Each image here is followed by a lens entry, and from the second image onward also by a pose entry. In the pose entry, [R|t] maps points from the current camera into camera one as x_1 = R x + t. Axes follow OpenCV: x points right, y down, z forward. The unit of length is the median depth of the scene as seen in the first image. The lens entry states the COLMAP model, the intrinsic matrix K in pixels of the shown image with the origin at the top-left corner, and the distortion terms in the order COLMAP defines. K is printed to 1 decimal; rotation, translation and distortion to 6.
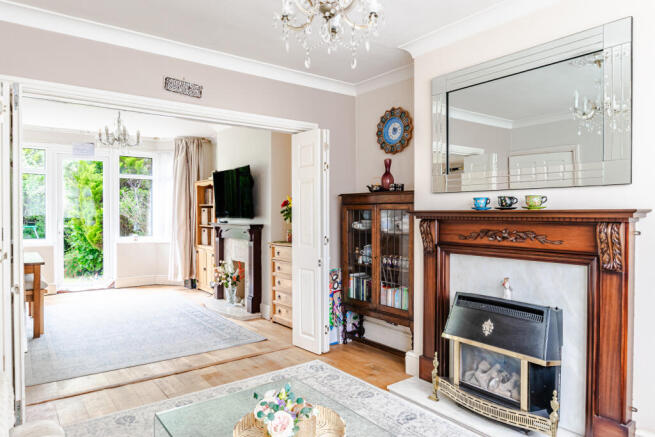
lens RADIAL K [[421.4, 0, 328.8], [0, 421.4, 219.7], [0, 0, 1]] dist [-0.000599, -0.001178]
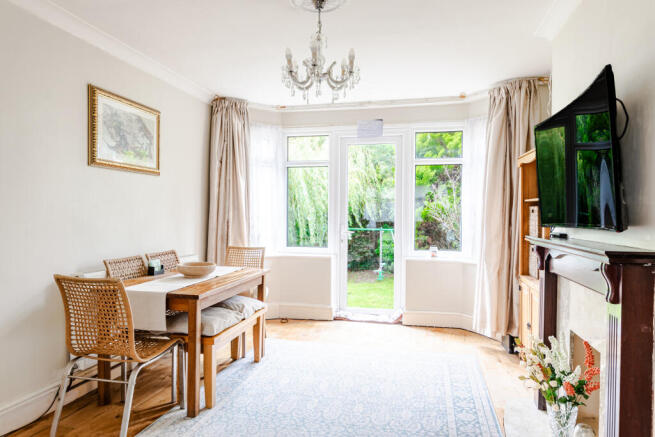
lens RADIAL K [[421.4, 0, 328.8], [0, 421.4, 219.7], [0, 0, 1]] dist [-0.000599, -0.001178]
pose [[0.641734, 0.009328, -0.766871, -0.059291], [-0.016138, 0.999869, -0.001342, -0.006392], [0.766758, 0.013237, 0.641800, 0.473923]]
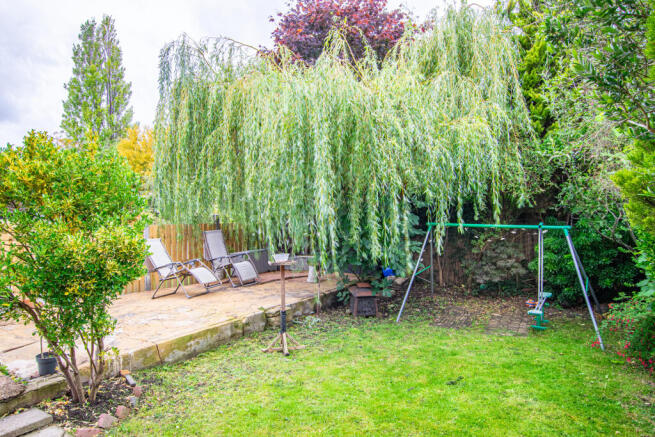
lens RADIAL K [[421.4, 0, 328.8], [0, 421.4, 219.7], [0, 0, 1]] dist [-0.000599, -0.001178]
pose [[0.312877, 0.024973, -0.949465, -0.256519], [-0.008800, 0.999688, 0.023394, -0.004778], [0.949753, 0.001036, 0.312999, 0.707022]]
